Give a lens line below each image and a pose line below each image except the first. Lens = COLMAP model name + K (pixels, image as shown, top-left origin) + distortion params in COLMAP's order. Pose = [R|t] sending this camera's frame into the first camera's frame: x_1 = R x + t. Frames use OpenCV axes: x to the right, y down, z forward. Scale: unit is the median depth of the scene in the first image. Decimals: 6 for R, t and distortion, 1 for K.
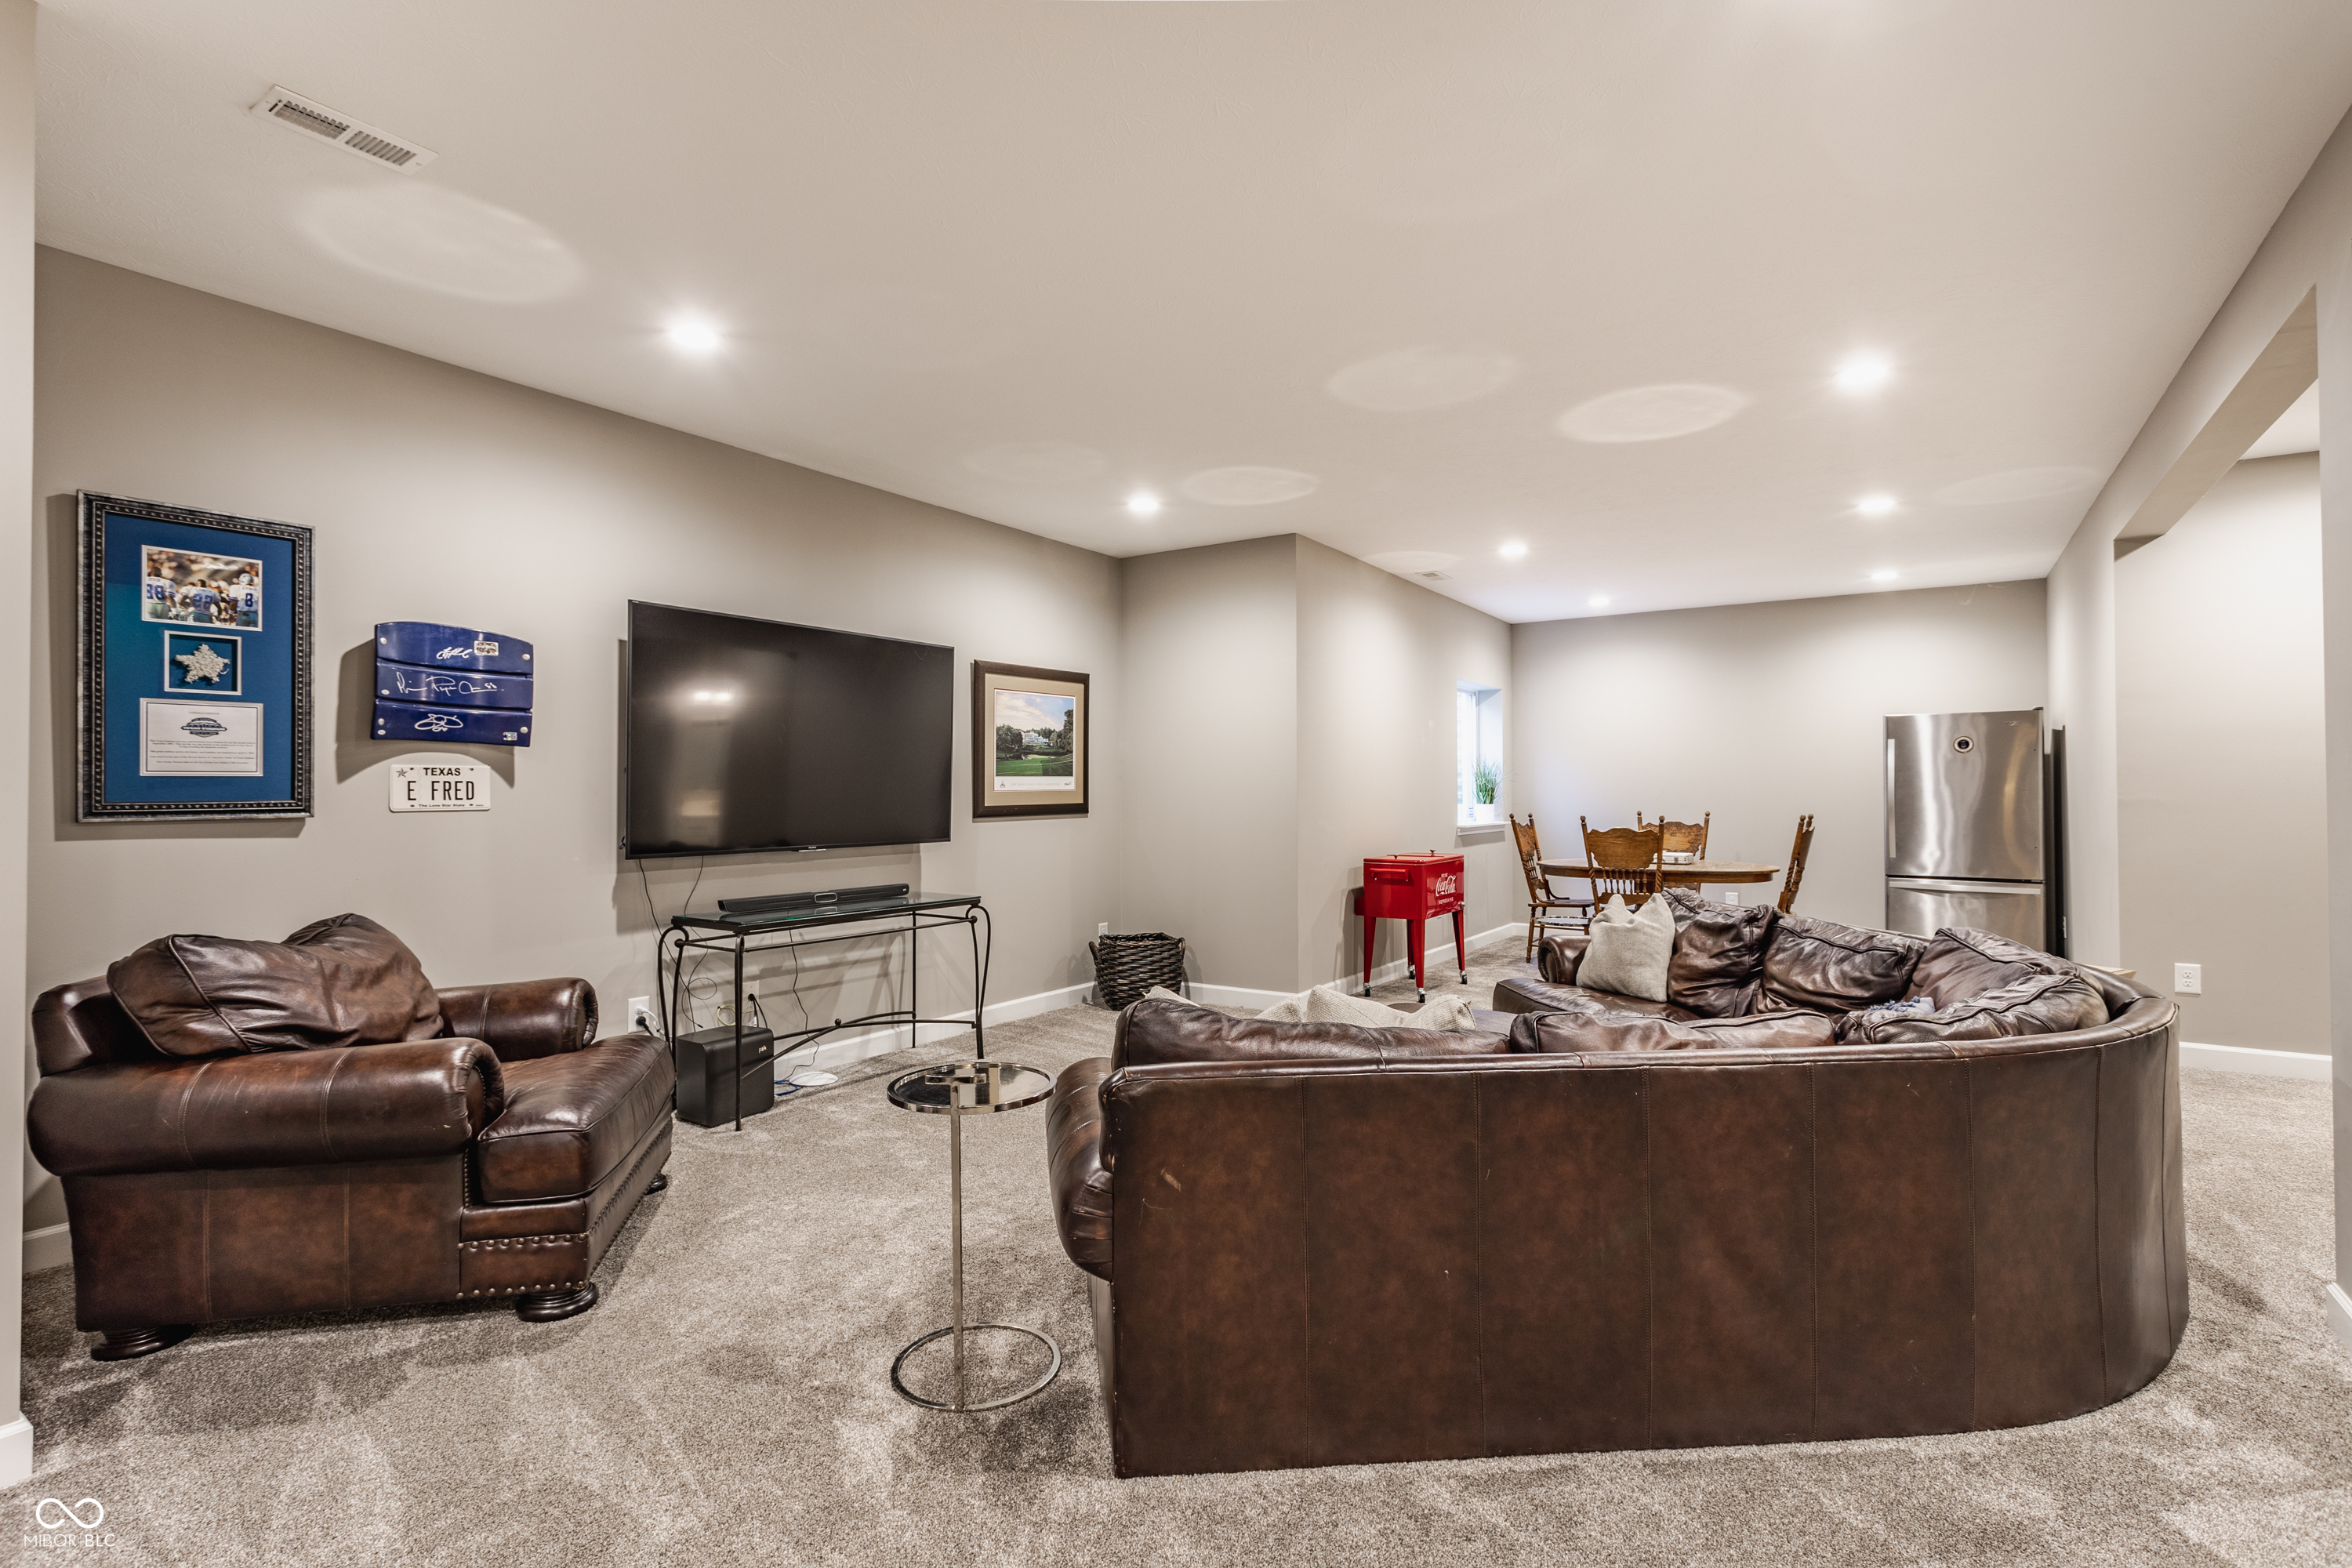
lens RADIAL K [[1118.5, 0, 1166.9], [0, 1118.5, 783.4], [0, 0, 1]] dist [0.002657, 0.000447]
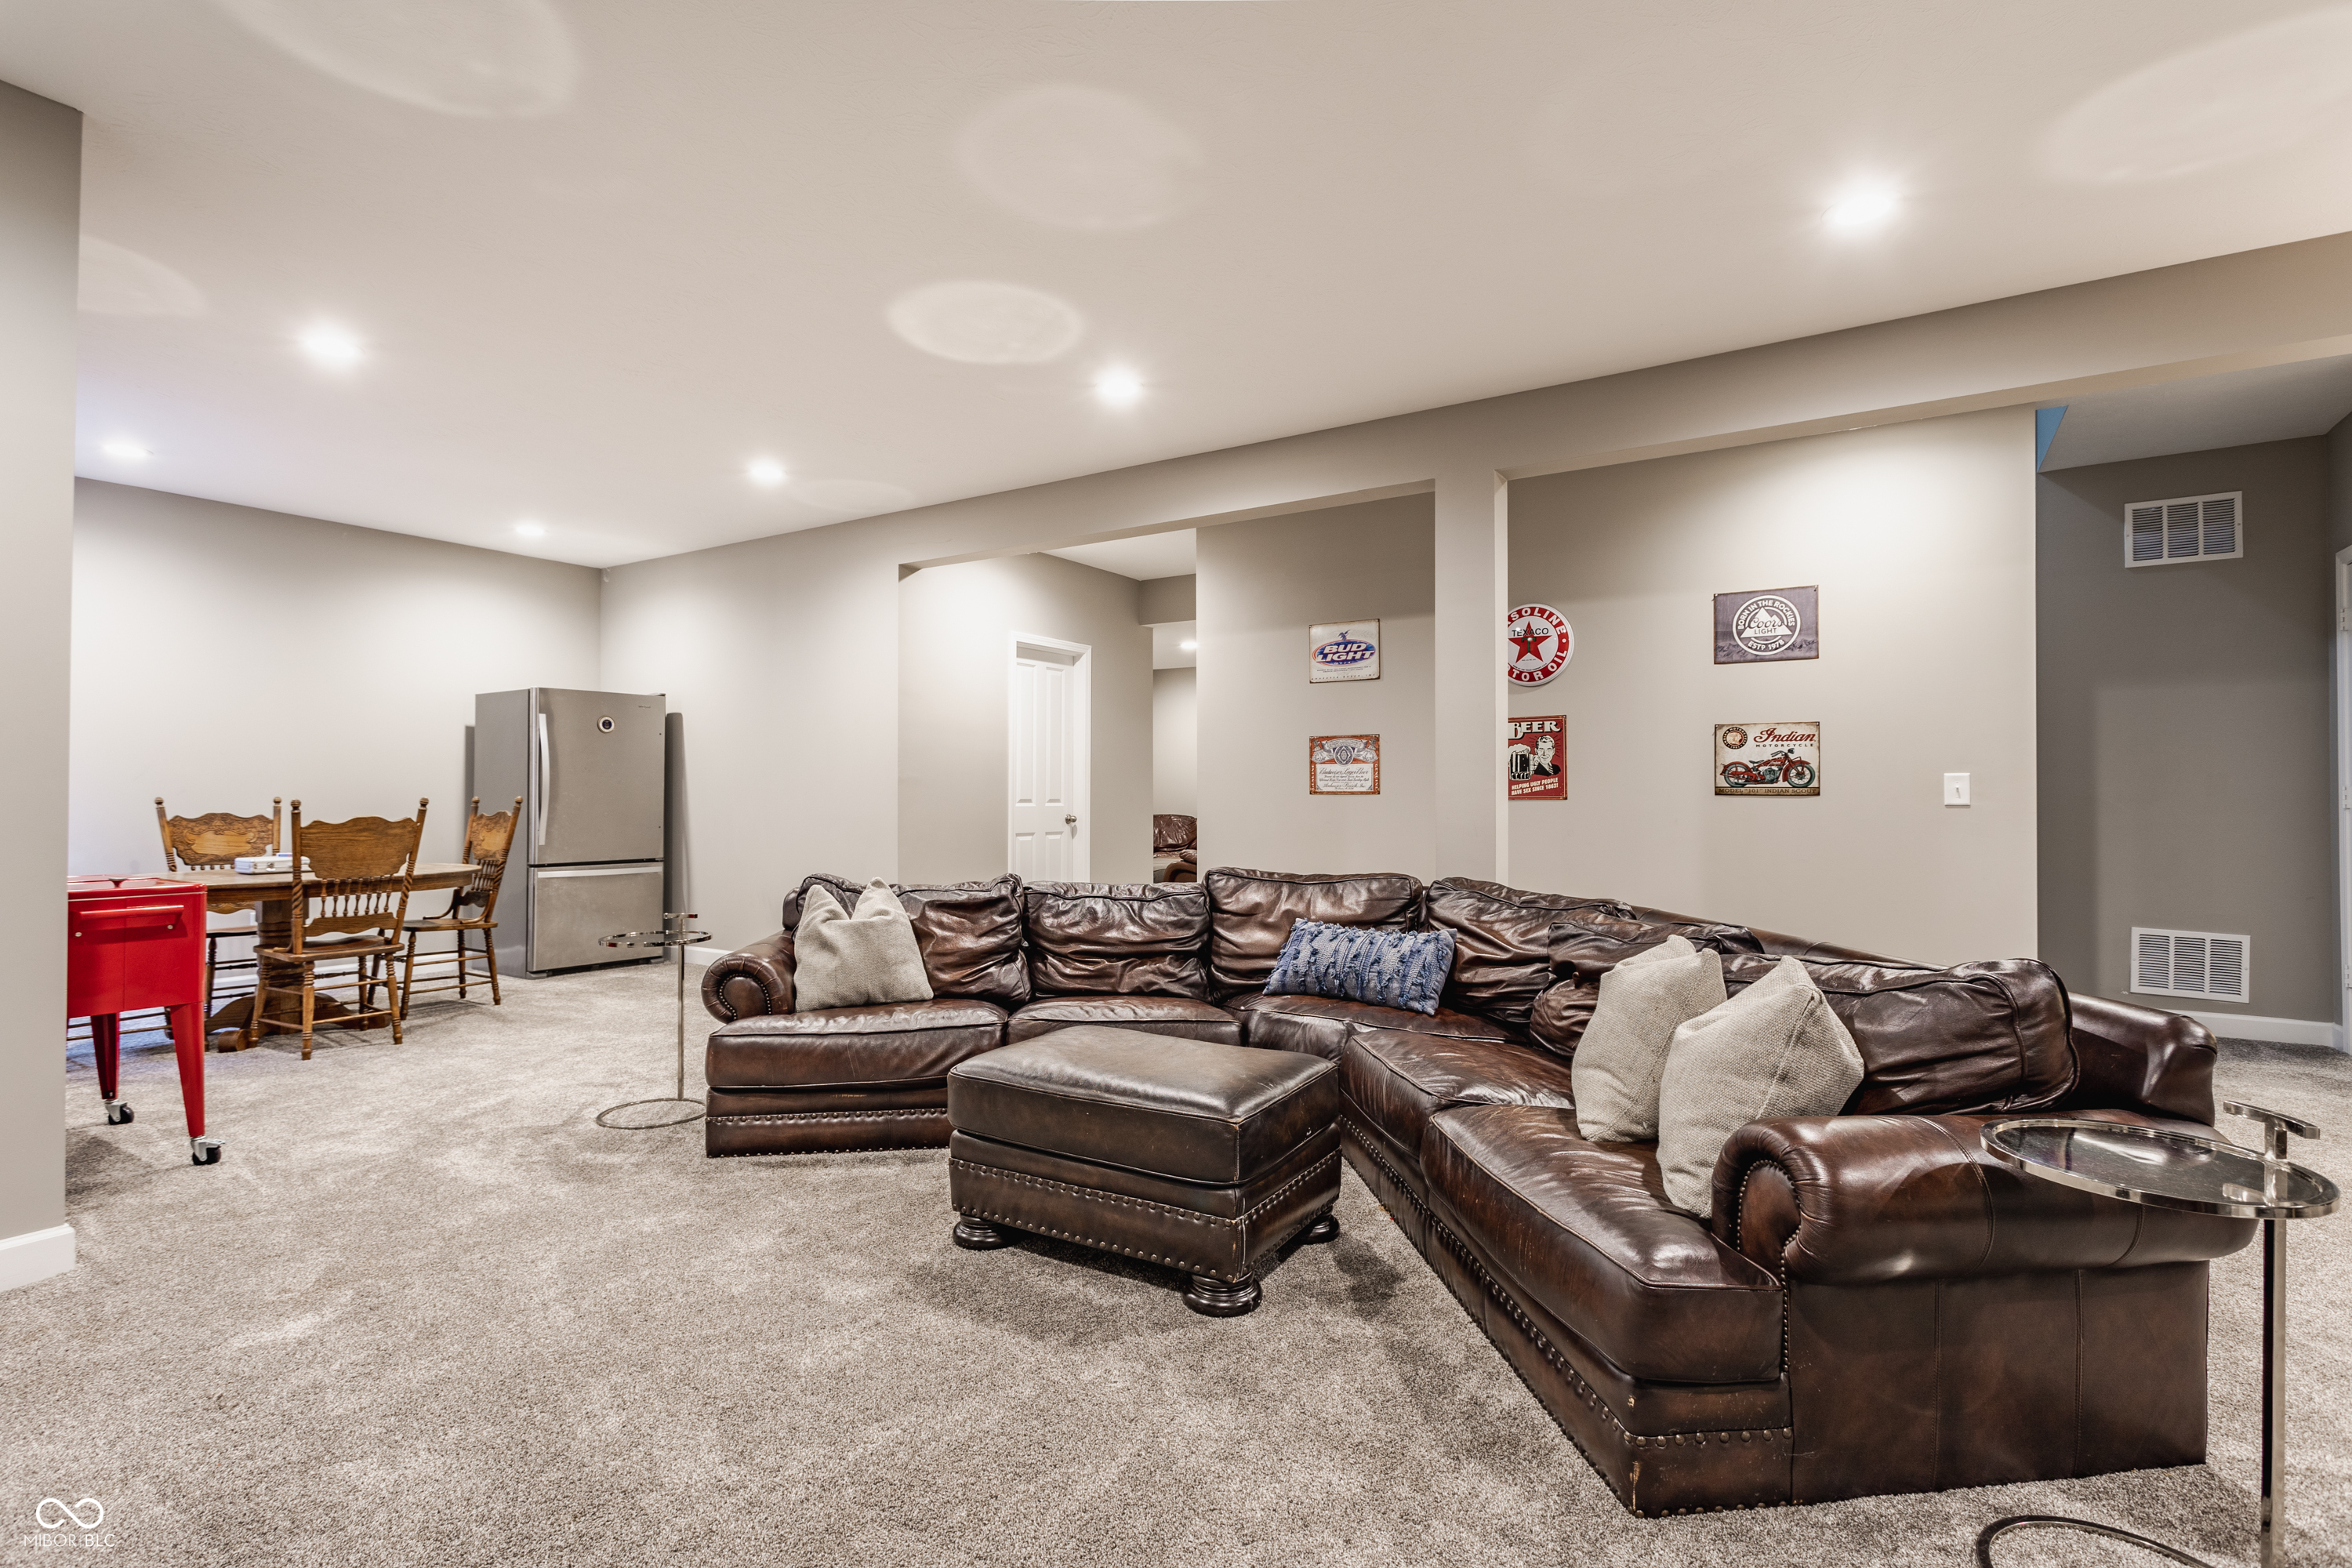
lens RADIAL K [[1118.5, 0, 1166.9], [0, 1118.5, 783.4], [0, 0, 1]] dist [0.002657, 0.000447]
pose [[-0.018101, 0.011000, 0.999776, -0.417335], [-0.007676, 0.999908, -0.011141, 0.036205], [-0.999807, -0.007876, -0.018015, 0.816541]]
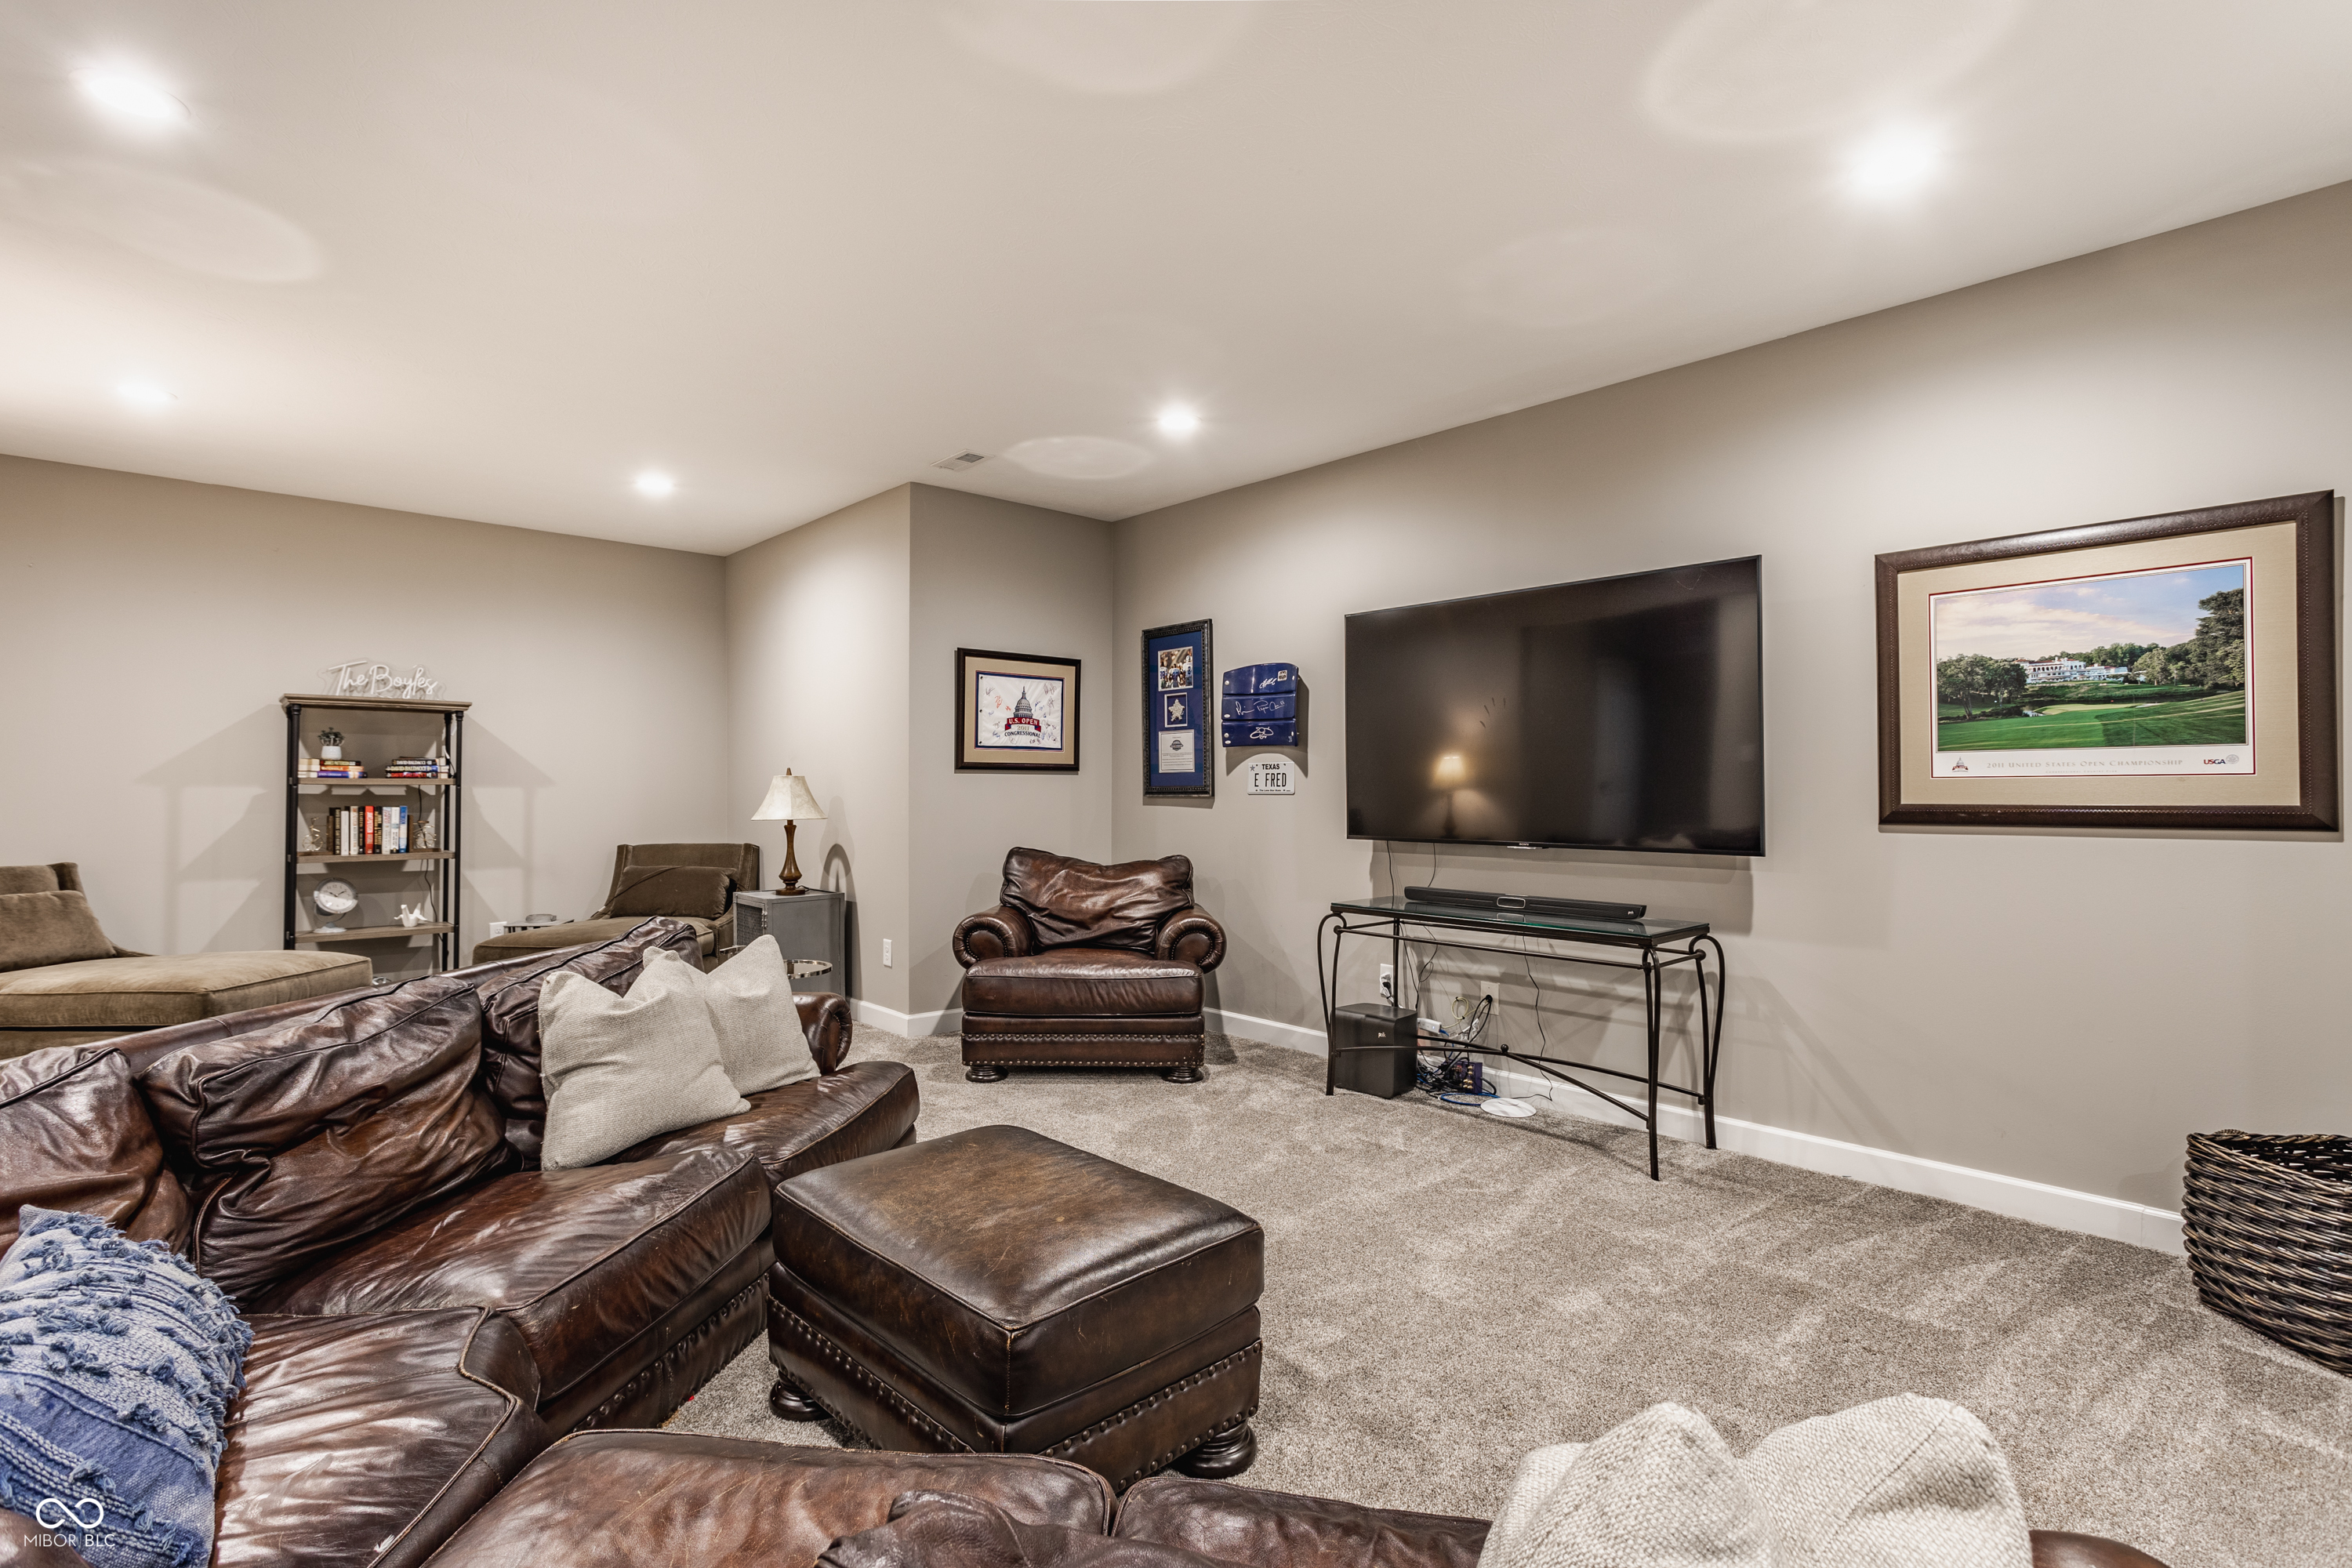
lens RADIAL K [[1118.5, 0, 1166.9], [0, 1118.5, 783.4], [0, 0, 1]] dist [0.002657, 0.000447]
pose [[-0.241027, -0.001222, -0.970518, 0.618568], [0.005885, 0.999979, -0.002720, 0.011238], [0.970501, -0.006367, -0.241015, 0.981840]]
